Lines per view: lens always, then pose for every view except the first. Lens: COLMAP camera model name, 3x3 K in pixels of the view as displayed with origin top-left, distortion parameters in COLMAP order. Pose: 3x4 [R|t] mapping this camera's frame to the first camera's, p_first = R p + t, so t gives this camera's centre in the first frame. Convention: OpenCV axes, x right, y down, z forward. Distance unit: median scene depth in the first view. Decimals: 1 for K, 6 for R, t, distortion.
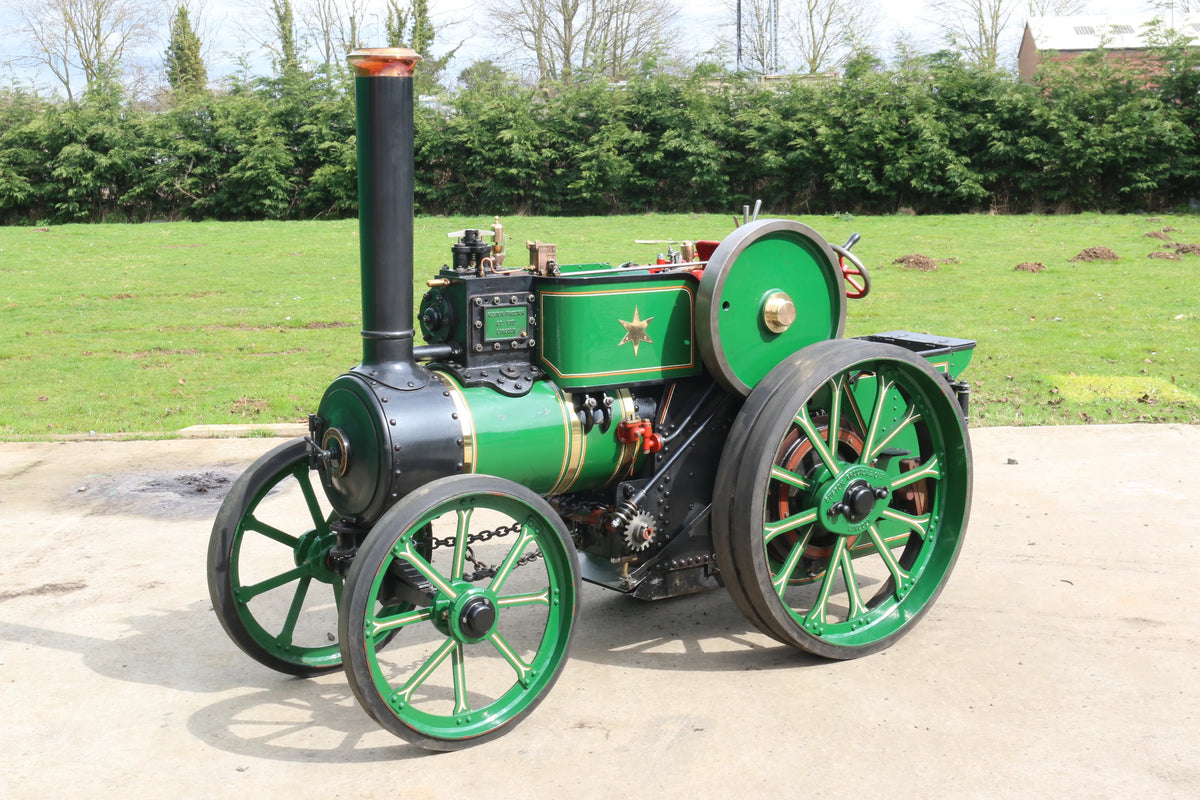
lens RADIAL K [[1812.4, 0, 600.0], [0, 1812.4, 400.0], [0, 0, 1]] dist [-0.037170, 0.042065]
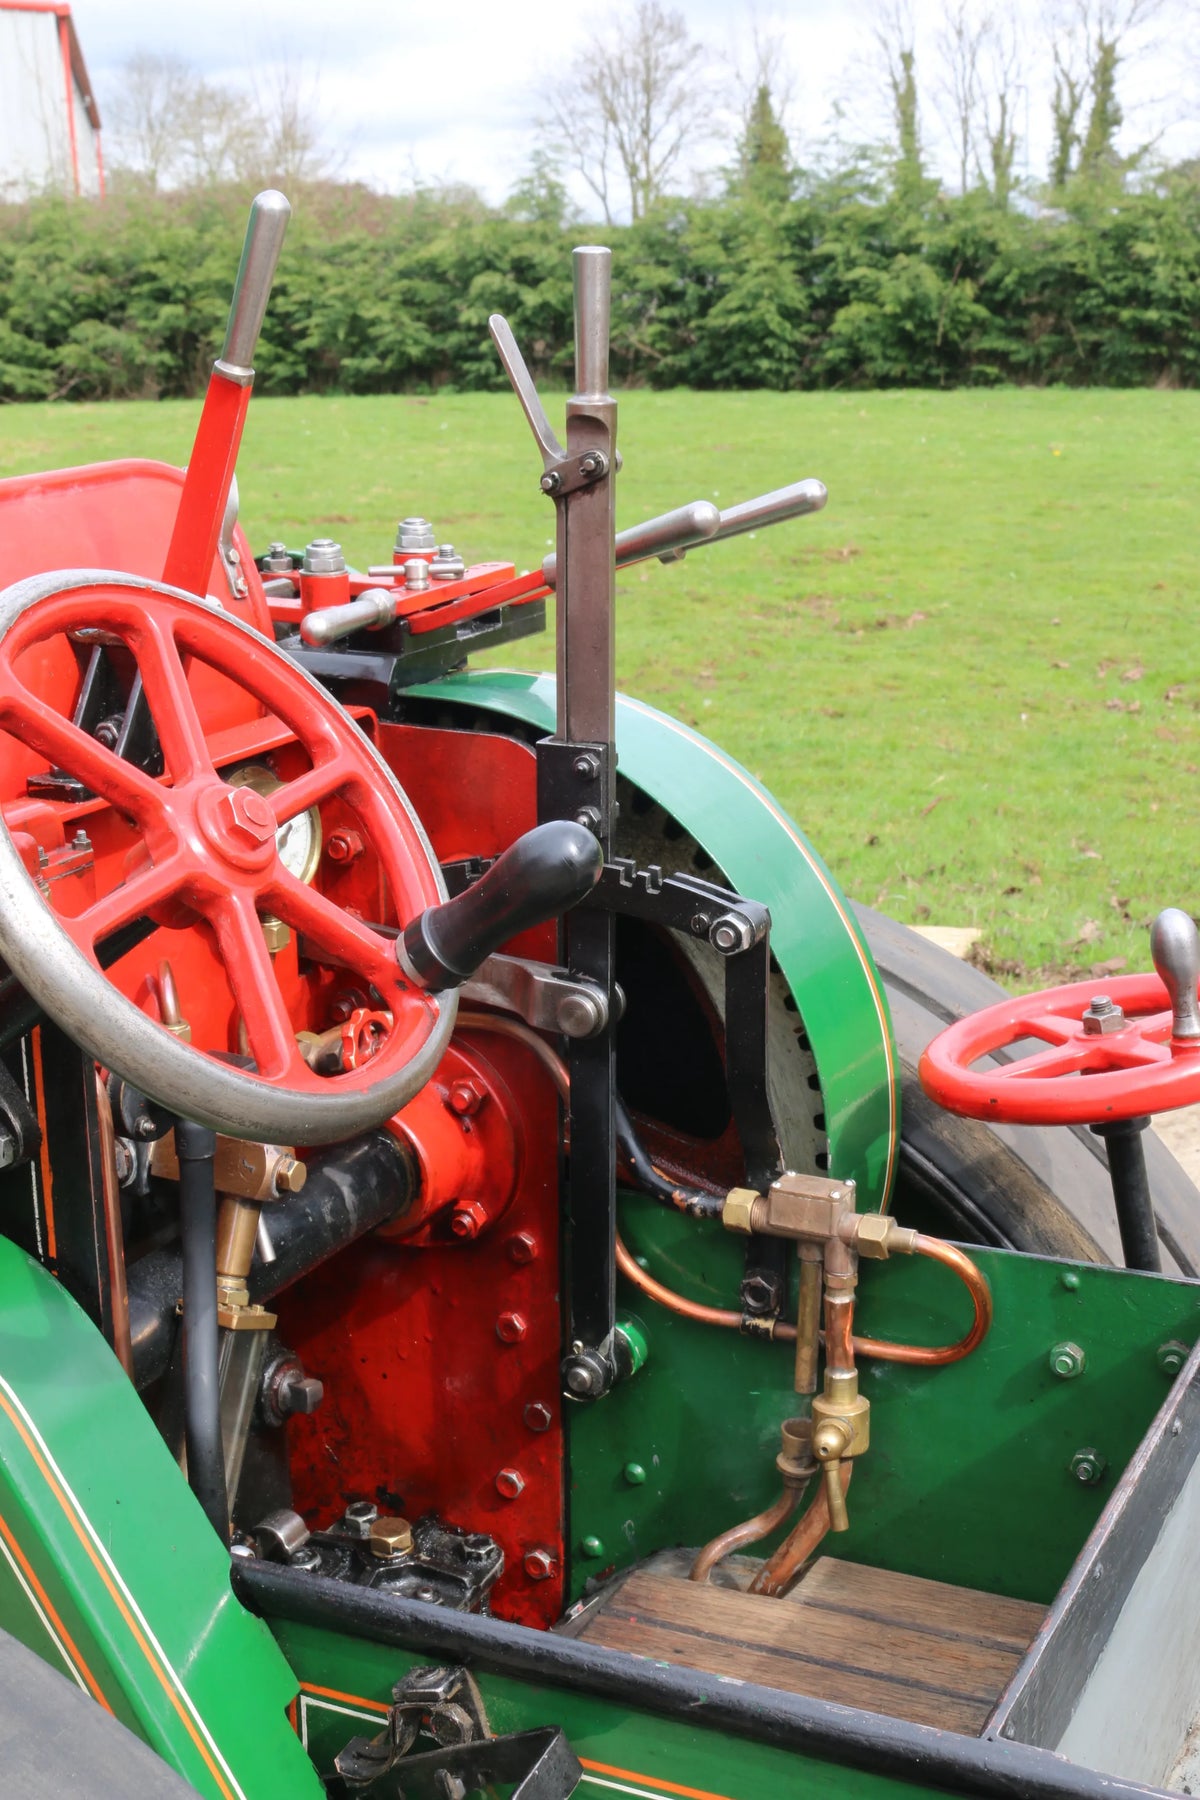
lens RADIAL K [[2394.7, 0, 557.6], [0, 2394.7, 896.8], [0, 0, 1]] dist [-0.055402, 0.029049]
pose [[0.944911, 0.076376, -0.318293, 0.033662], [-0.041091, 0.992382, 0.116141, -0.015397], [0.324739, -0.096664, 0.940851, 0.148036]]
